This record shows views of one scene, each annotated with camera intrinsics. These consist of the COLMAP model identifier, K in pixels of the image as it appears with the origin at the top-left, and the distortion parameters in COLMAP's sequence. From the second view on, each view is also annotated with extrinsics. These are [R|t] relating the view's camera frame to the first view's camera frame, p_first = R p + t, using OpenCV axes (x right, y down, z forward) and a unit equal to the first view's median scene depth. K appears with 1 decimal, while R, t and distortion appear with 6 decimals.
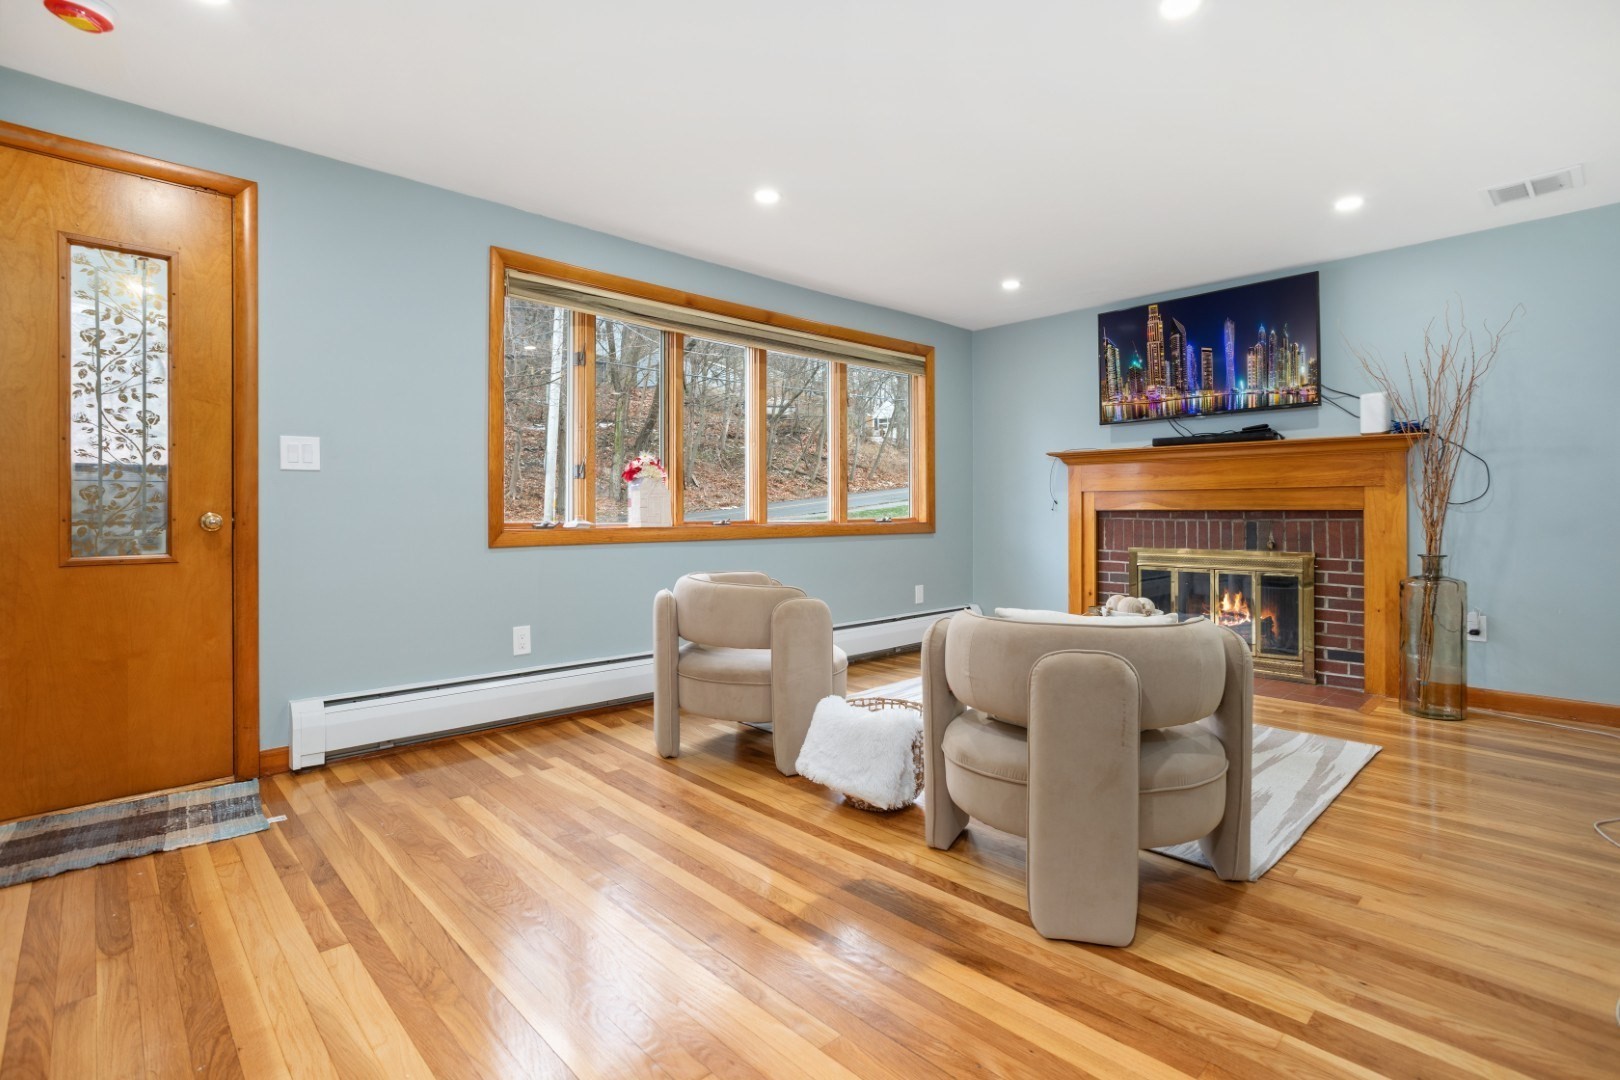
lens RADIAL K [[780.6, 0, 813.5], [0, 780.6, 519.2], [0, 0, 1]] dist [-0.045781, 0.027273]
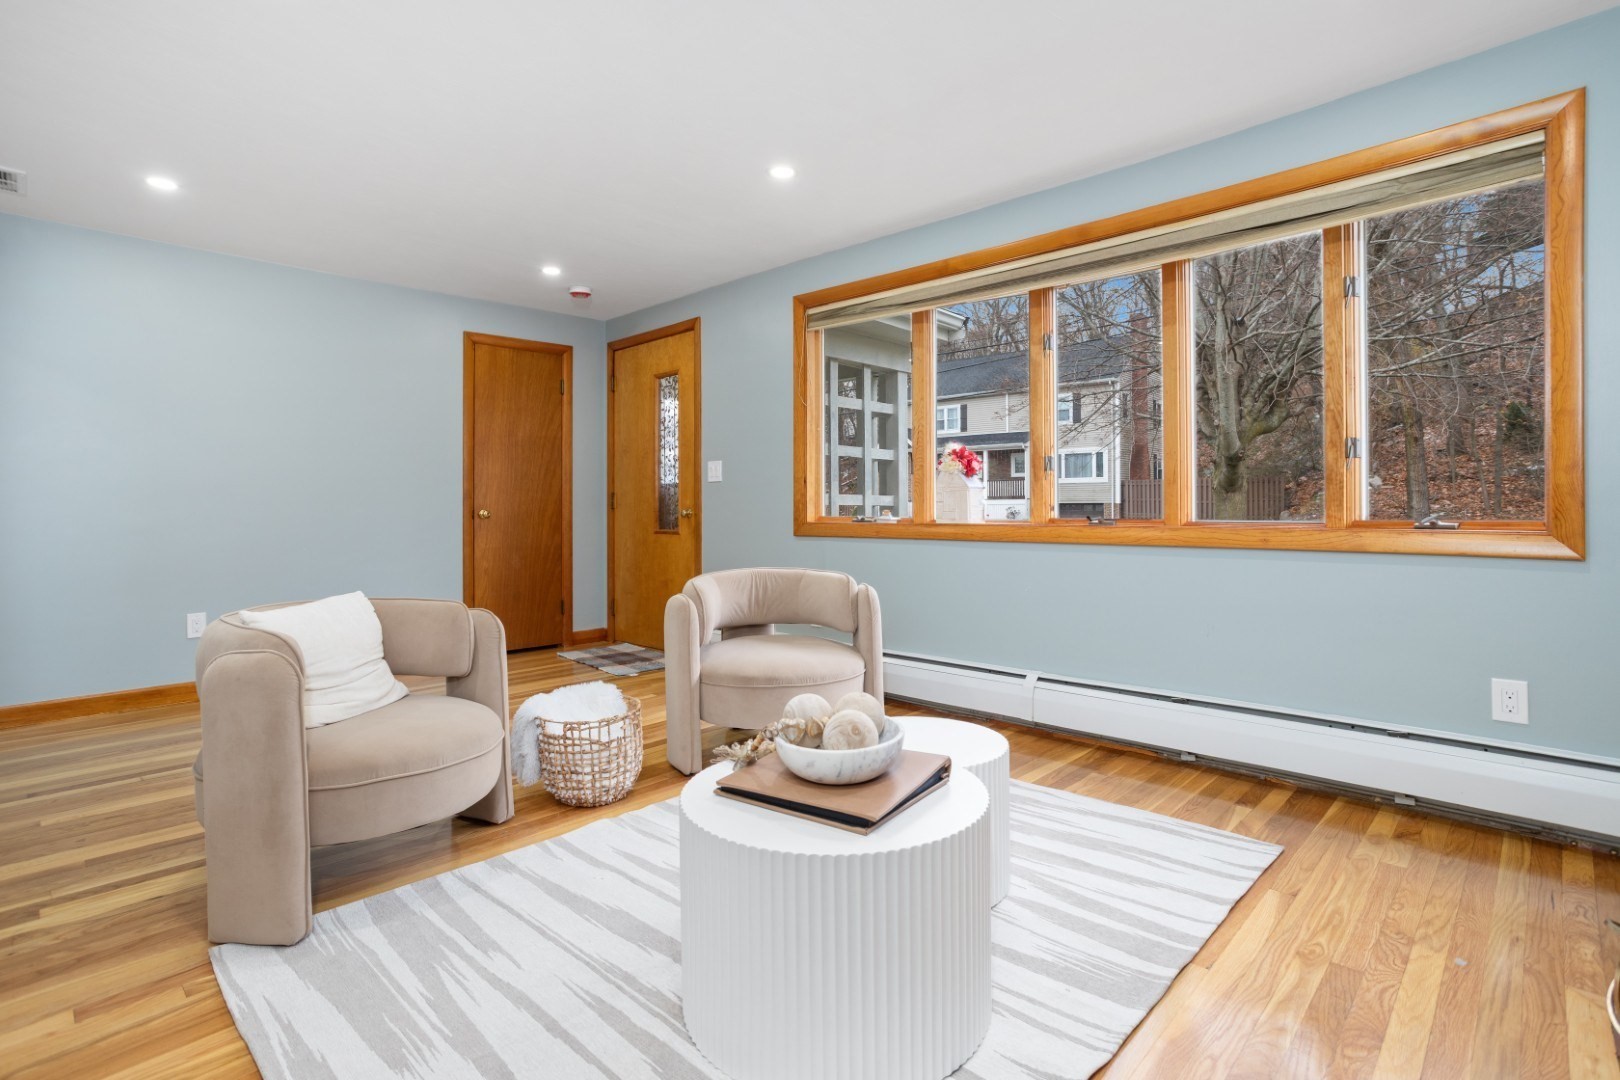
lens RADIAL K [[780.6, 0, 813.5], [0, 780.6, 519.2], [0, 0, 1]] dist [-0.045781, 0.027273]
pose [[0.047039, 0.021624, -0.998659, 0.703036], [-0.001767, 0.999766, 0.021564, -0.014263], [0.998891, 0.000751, 0.047067, 0.791947]]
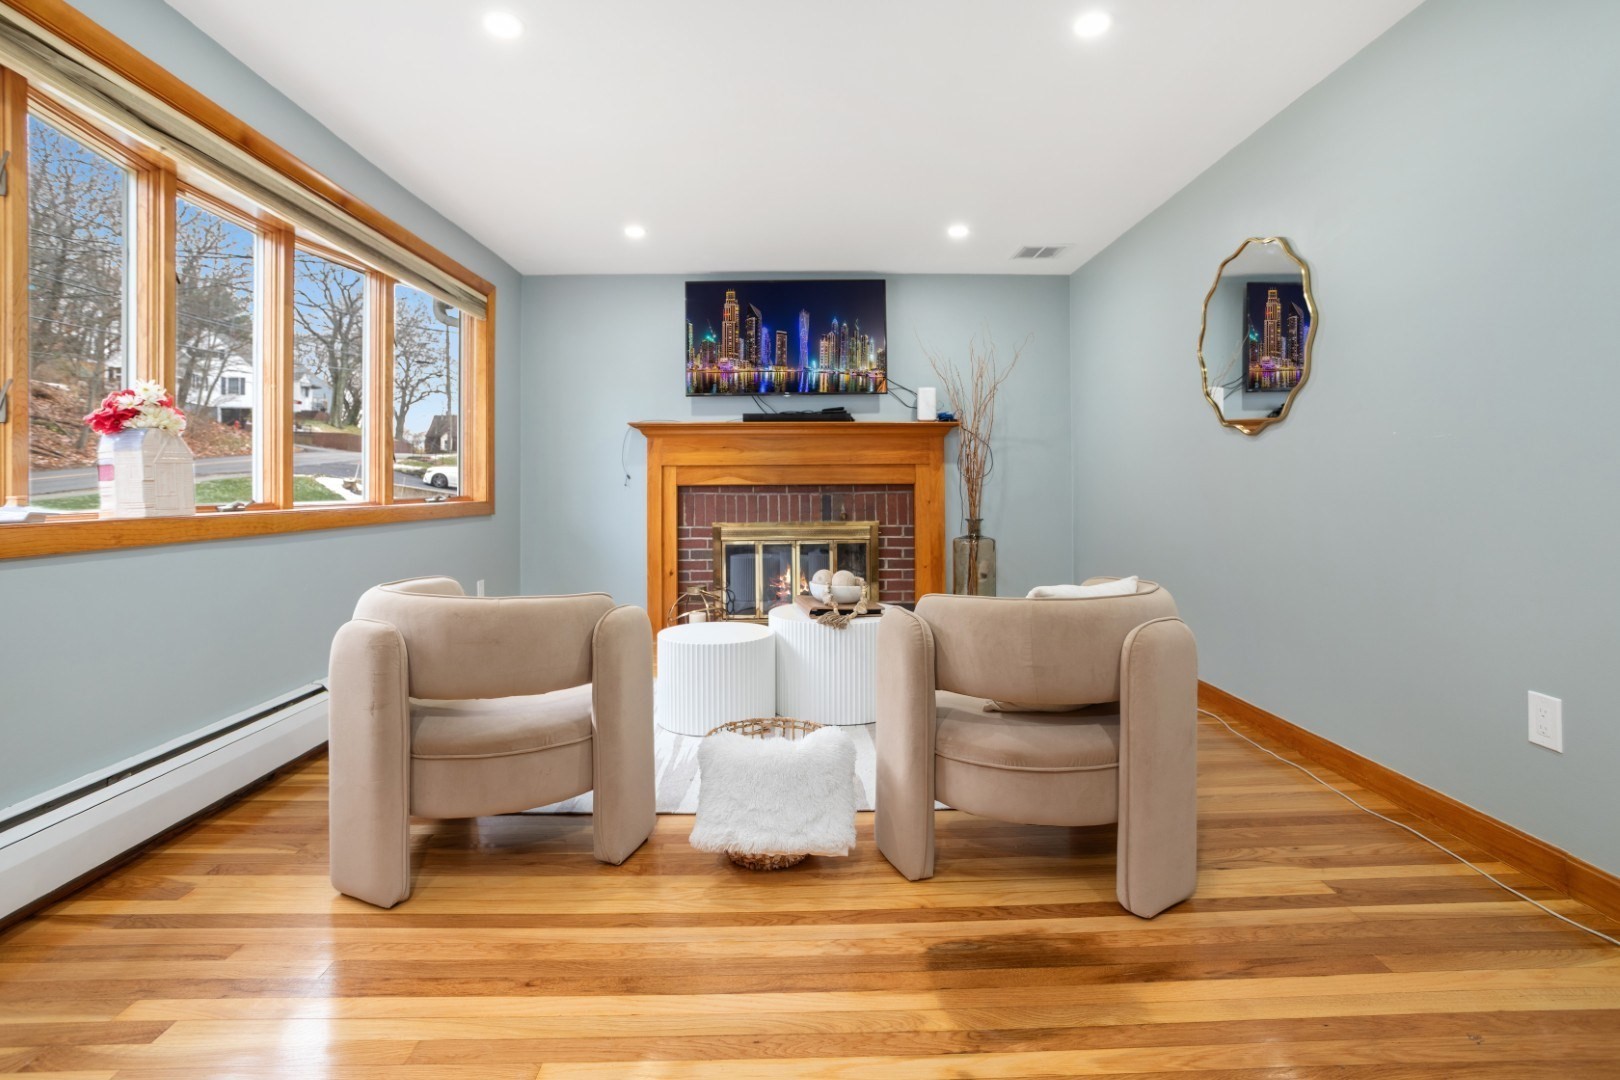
lens RADIAL K [[797.6, 0, 814.1], [0, 797.6, 483.4], [0, 0, 1]] dist [-0.052650, 0.029617]
pose [[0.673121, -0.000693, 0.739532, -0.301521], [0.013592, 0.999842, -0.011435, -0.000538], [-0.739407, 0.017749, 0.673024, 0.267934]]
